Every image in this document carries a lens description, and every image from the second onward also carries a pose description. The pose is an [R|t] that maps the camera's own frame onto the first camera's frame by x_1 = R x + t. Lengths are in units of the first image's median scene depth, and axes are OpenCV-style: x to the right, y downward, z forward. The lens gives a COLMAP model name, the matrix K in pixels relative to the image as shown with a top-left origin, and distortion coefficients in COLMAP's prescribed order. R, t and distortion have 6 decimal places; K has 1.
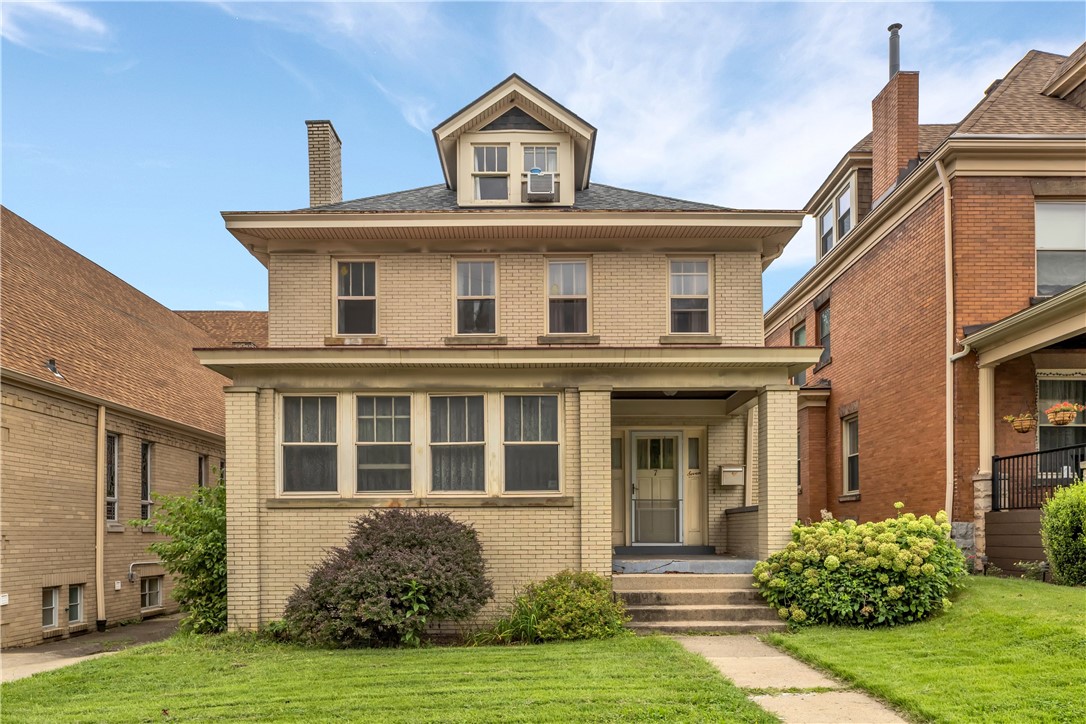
lens RADIAL K [[745.9, 0, 544.4], [0, 745.9, 420.9], [0, 0, 1]] dist [-0.002198, -0.000081]
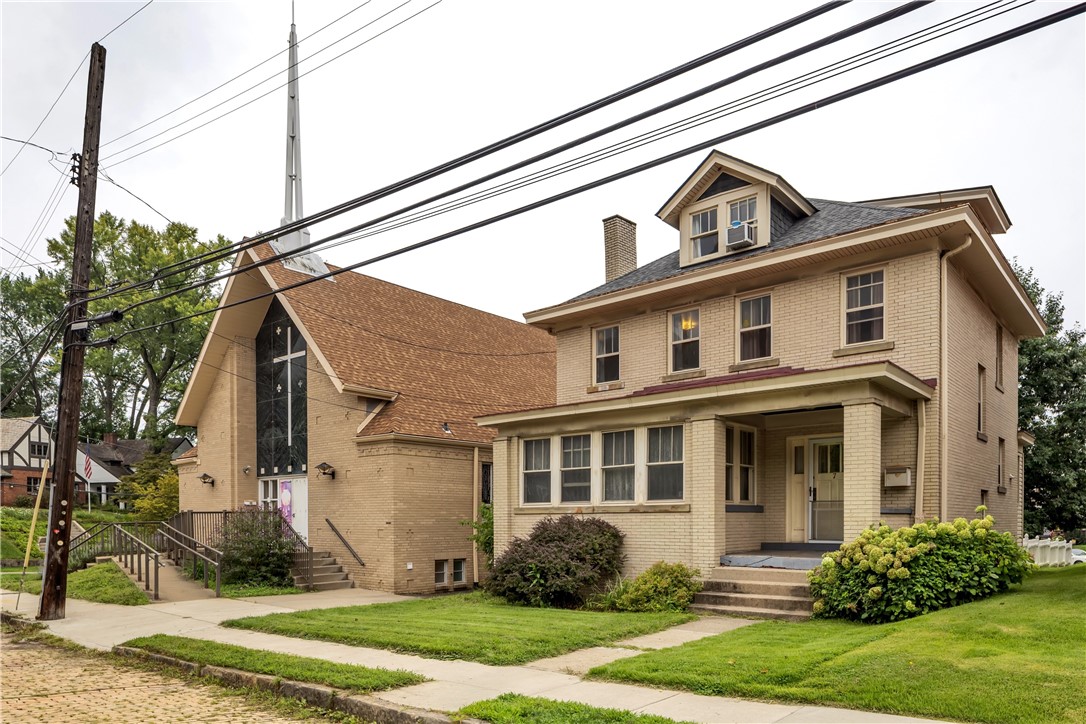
lens RADIAL K [[717.4, 0, 543.0], [0, 717.4, 362.0], [0, 0, 1]] dist [-0.000167, -0.000754]
pose [[0.760234, -0.137596, -0.634911, 0.649953], [0.096962, 0.990398, -0.098535, -0.043642], [0.642373, 0.013348, 0.766276, -0.119137]]
